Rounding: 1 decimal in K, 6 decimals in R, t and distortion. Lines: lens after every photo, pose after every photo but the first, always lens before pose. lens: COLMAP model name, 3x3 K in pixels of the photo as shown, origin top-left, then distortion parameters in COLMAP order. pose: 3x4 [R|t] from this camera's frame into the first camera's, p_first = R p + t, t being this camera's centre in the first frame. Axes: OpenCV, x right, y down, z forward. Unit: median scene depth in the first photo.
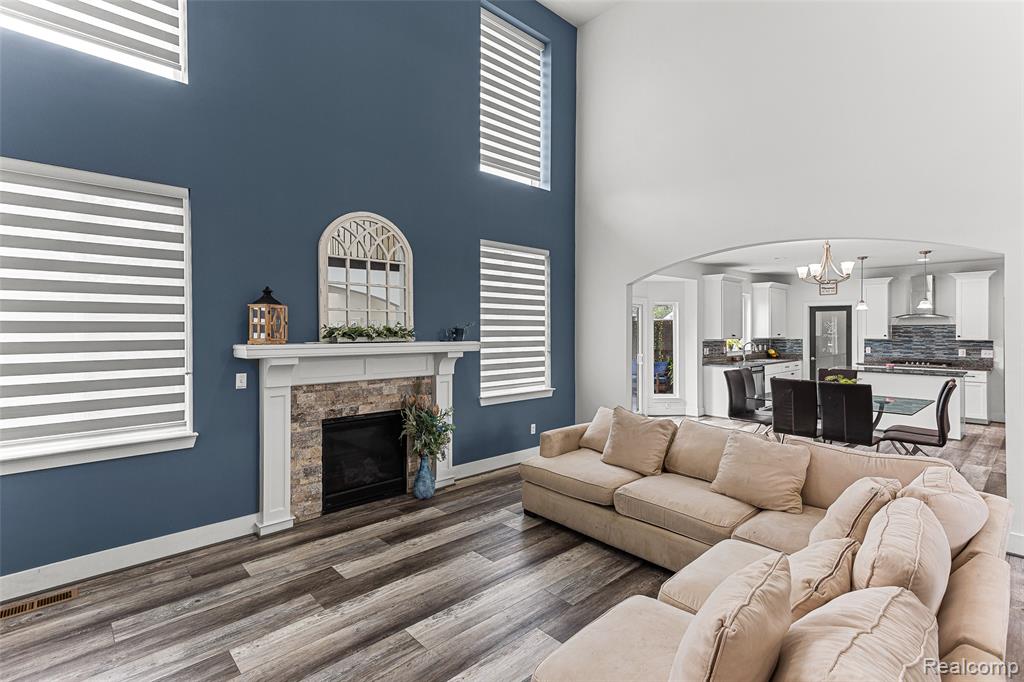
lens RADIAL K [[481.4, 0, 495.2], [0, 481.4, 328.5], [0, 0, 1]] dist [0.019747, -0.000800]
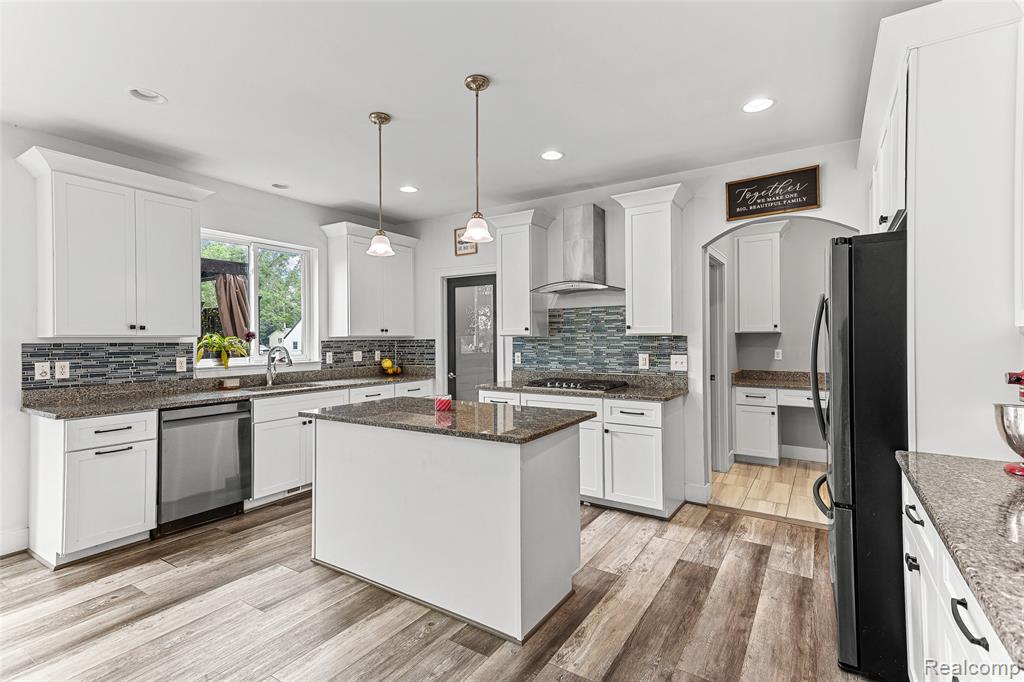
lens RADIAL K [[481.4, 0, 514.4], [0, 481.4, 335.1], [0, 0, 1]] dist [0.019747, -0.000800]
pose [[0.963068, -0.003994, 0.269228, 0.677745], [0.005359, 0.999976, -0.004336, 0.023608], [-0.269204, 0.005619, 0.963067, 0.548079]]
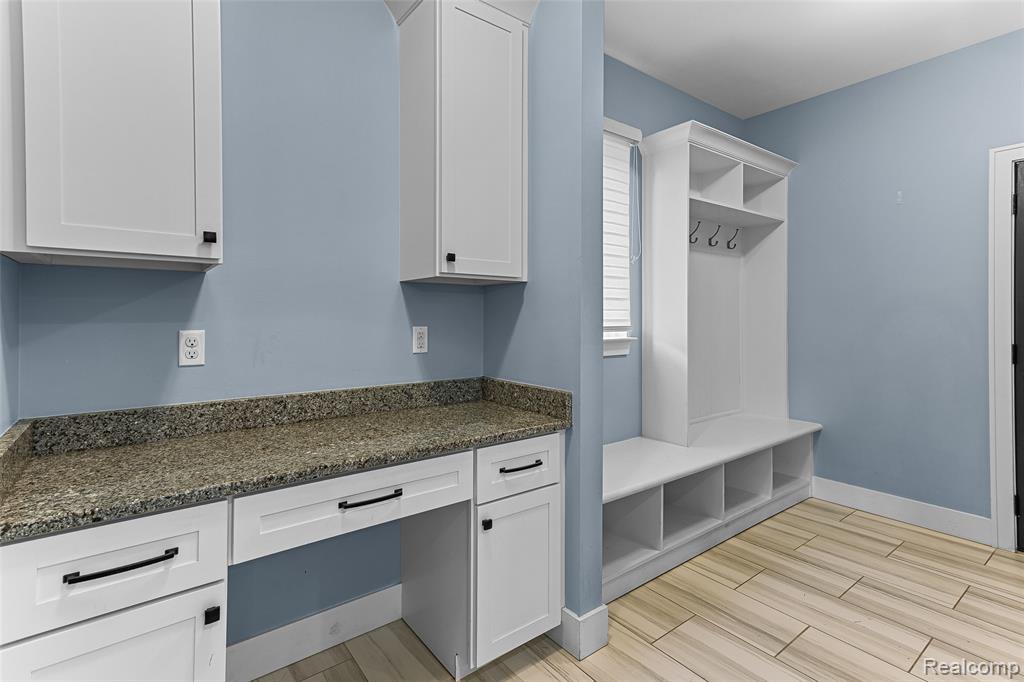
lens RADIAL K [[481.4, 0, 497.9], [0, 481.4, 313.7], [0, 0, 1]] dist [0.019747, -0.000800]
pose [[0.079218, 0.003425, 0.996851, 1.000767], [0.003727, 0.999986, -0.003732, 0.036474], [-0.996850, 0.004011, 0.079205, 0.928740]]
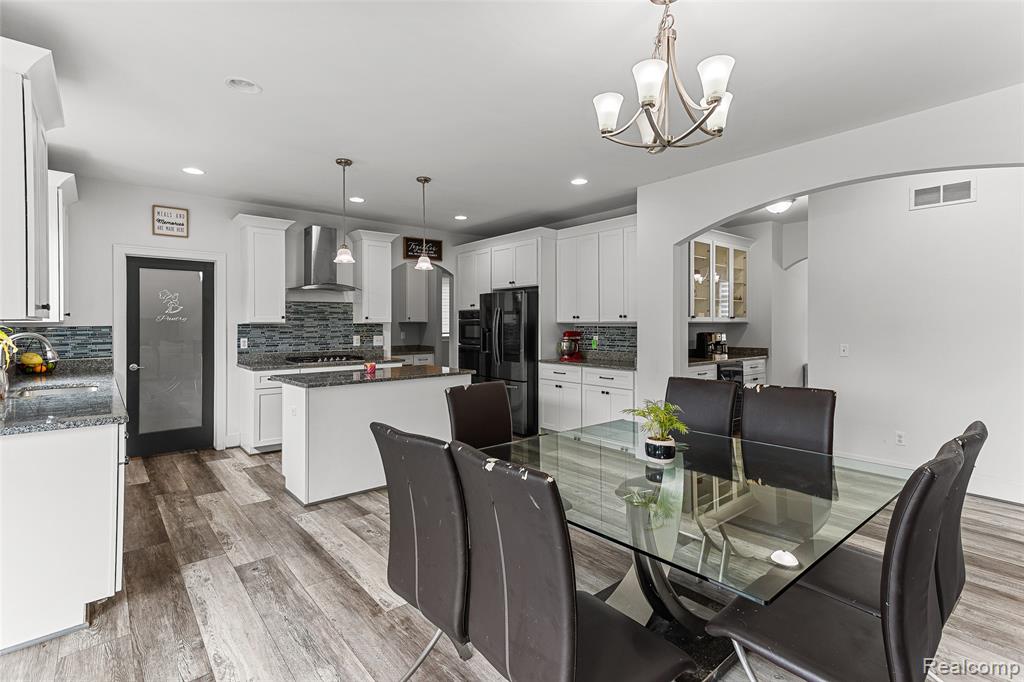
lens RADIAL K [[481.4, 0, 517.9], [0, 481.4, 321.3], [0, 0, 1]] dist [0.019747, -0.000800]
pose [[0.015829, 0.005430, 0.999860, 0.218978], [0.000305, 0.999985, -0.005435, 0.023480], [-0.999875, 0.000391, 0.015827, 0.725847]]
